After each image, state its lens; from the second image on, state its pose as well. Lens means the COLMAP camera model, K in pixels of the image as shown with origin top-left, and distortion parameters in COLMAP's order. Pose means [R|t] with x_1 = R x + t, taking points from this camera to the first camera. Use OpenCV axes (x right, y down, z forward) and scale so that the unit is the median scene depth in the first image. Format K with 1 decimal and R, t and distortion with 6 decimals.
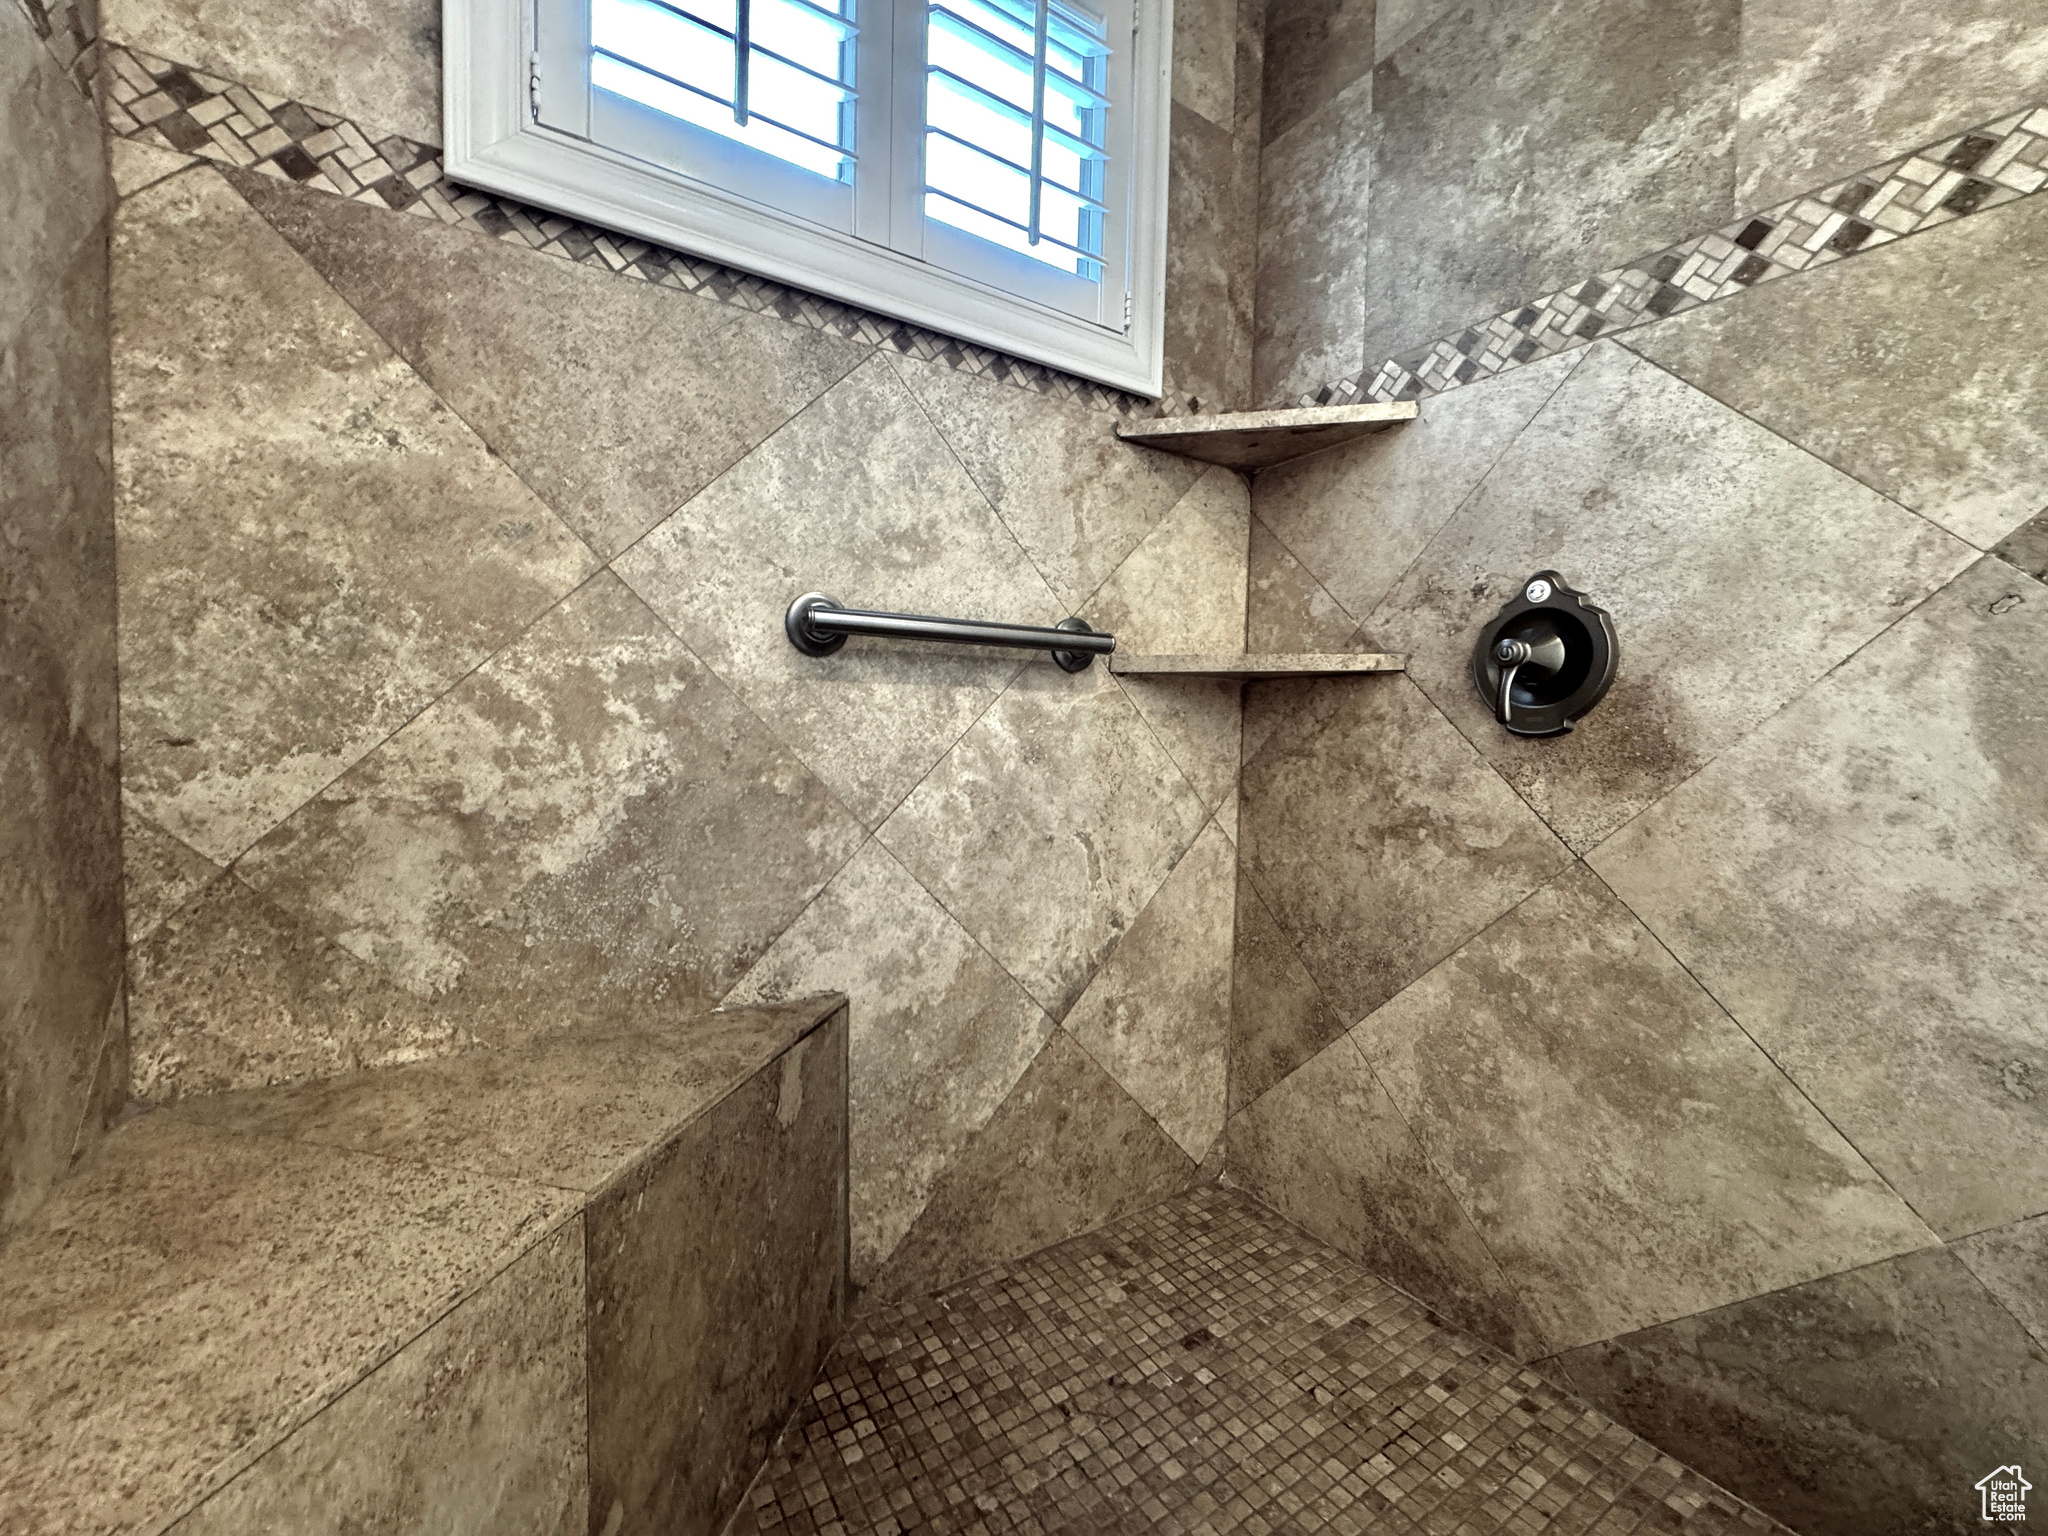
lens RADIAL K [[812.7, 0, 1024.7], [0, 812.7, 773.2], [0, 0, 1]] dist [-0.002057, 0.000172]
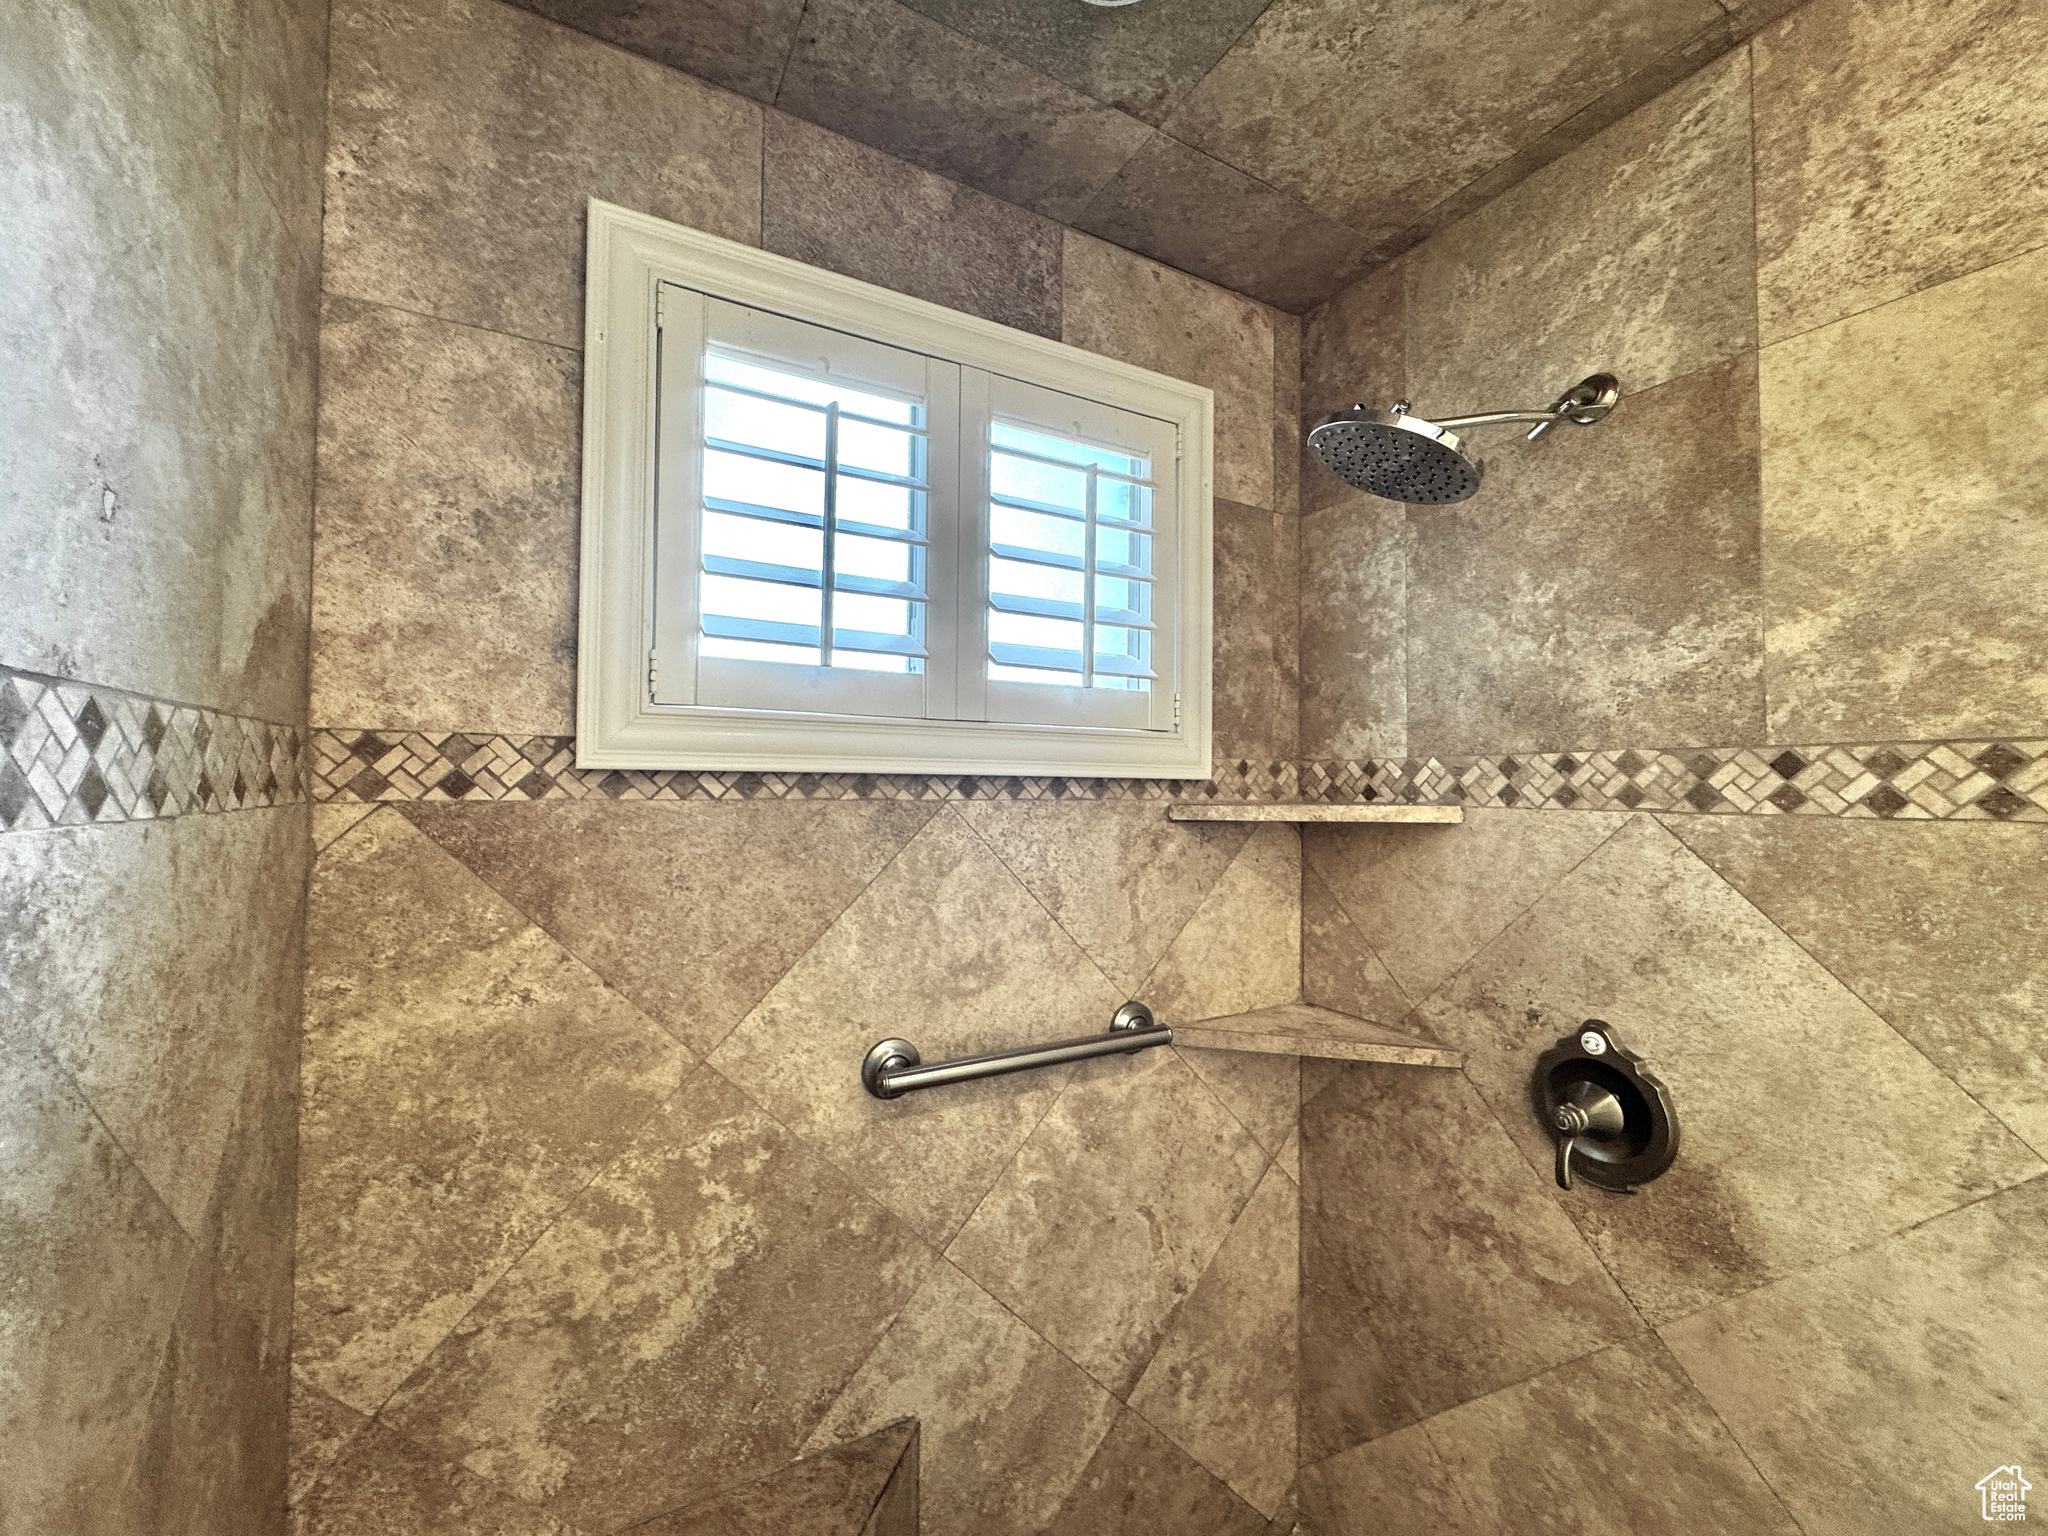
lens RADIAL K [[812.7, 0, 1025.9], [0, 812.7, 767.3], [0, 0, 1]] dist [-0.002057, 0.000172]
pose [[0.997453, -0.014637, -0.069803, 0.003193], [0.009663, 0.997425, -0.071064, -0.539218], [0.070663, 0.070209, 0.995026, -0.086761]]
